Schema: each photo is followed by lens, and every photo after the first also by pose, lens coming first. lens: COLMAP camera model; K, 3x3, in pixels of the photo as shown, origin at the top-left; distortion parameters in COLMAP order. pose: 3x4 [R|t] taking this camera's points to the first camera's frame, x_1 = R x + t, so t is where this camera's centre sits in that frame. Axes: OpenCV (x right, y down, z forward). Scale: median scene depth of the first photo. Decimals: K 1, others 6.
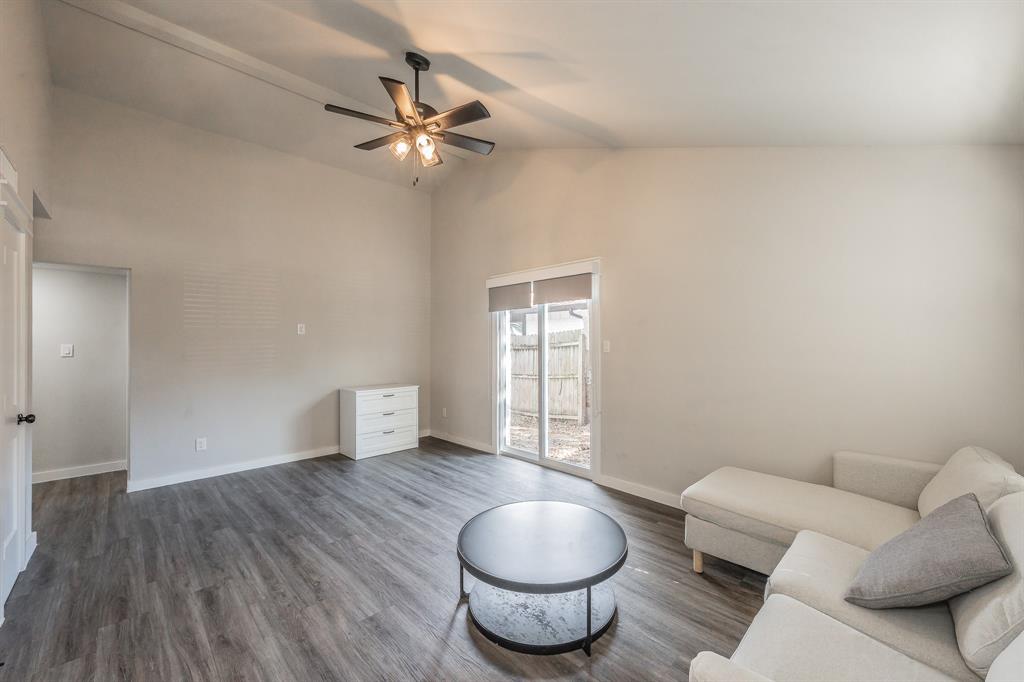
lens RADIAL K [[411.0, 0, 542.9], [0, 411.0, 339.5], [0, 0, 1]] dist [-0.001551, -0.000363]
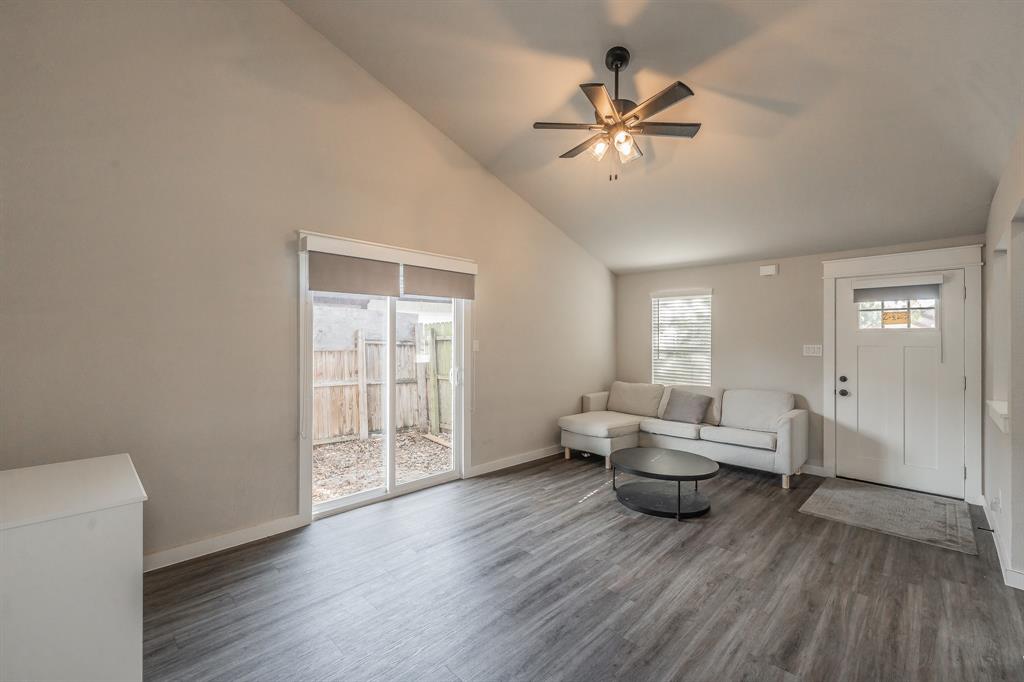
lens RADIAL K [[426.0, 0, 518.2], [0, 426.0, 339.8], [0, 0, 1]] dist [0.000473, 0.000109]
pose [[0.005686, 0.007862, 0.999953, -1.059191], [-0.012961, 0.999886, -0.007788, 0.010162], [-0.999900, -0.012916, 0.005787, 0.977163]]
